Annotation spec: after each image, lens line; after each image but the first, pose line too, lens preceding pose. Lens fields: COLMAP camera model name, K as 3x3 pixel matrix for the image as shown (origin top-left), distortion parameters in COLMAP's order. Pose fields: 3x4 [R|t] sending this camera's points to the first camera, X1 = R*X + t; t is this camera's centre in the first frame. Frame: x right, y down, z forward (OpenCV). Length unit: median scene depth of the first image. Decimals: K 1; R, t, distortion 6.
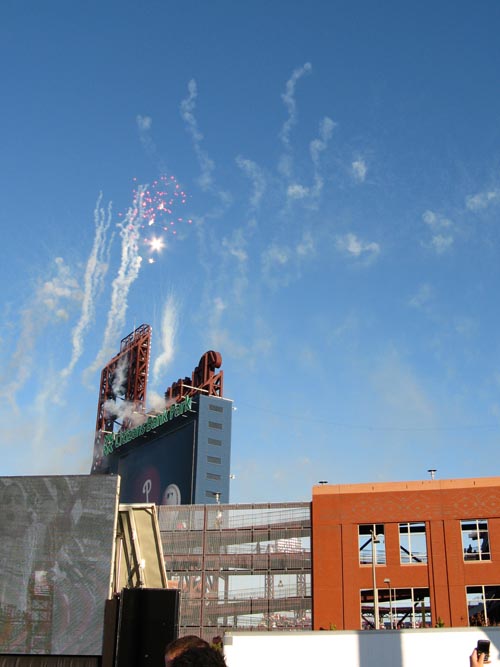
lens RADIAL K [[810.6, 0, 274.5], [0, 810.6, 302.1], [0, 0, 1]] dist [-0.147961, 0.079486]
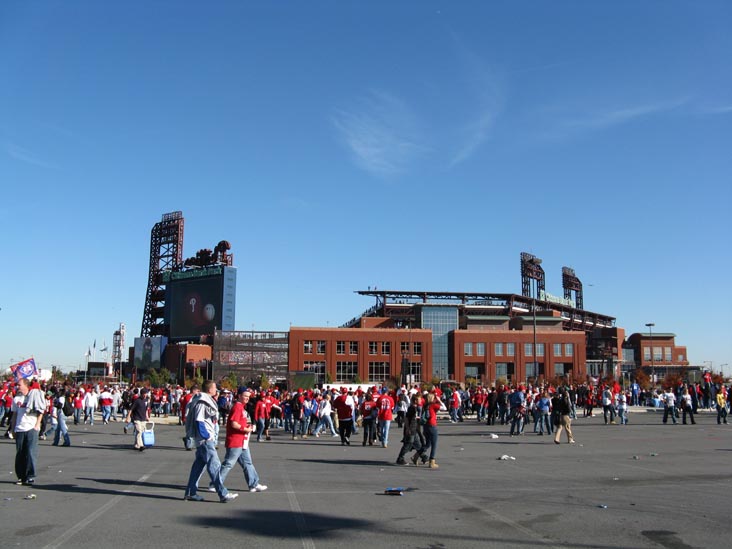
lens RADIAL K [[751.3, 0, 366.0], [0, 751.3, 274.5], [0, 0, 1]] dist [-0.210485, 0.213747]
pose [[0.948752, 0.050374, 0.311980, -0.528709], [-0.143733, 0.947979, 0.284037, -0.739372], [-0.281442, -0.314323, 0.906637, -1.454391]]
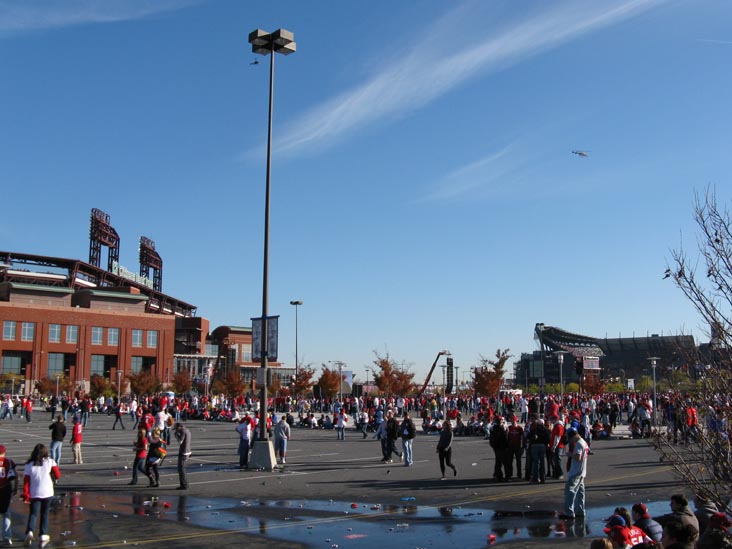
lens RADIAL K [[779.8, 0, 366.0], [0, 779.8, 274.5], [0, 0, 1]] dist [-0.189091, 0.207786]
pose [[0.615266, 0.117166, 0.779564, -0.247113], [-0.353520, 0.924890, 0.140006, -0.469711], [-0.704607, -0.361732, 0.610474, -0.902385]]
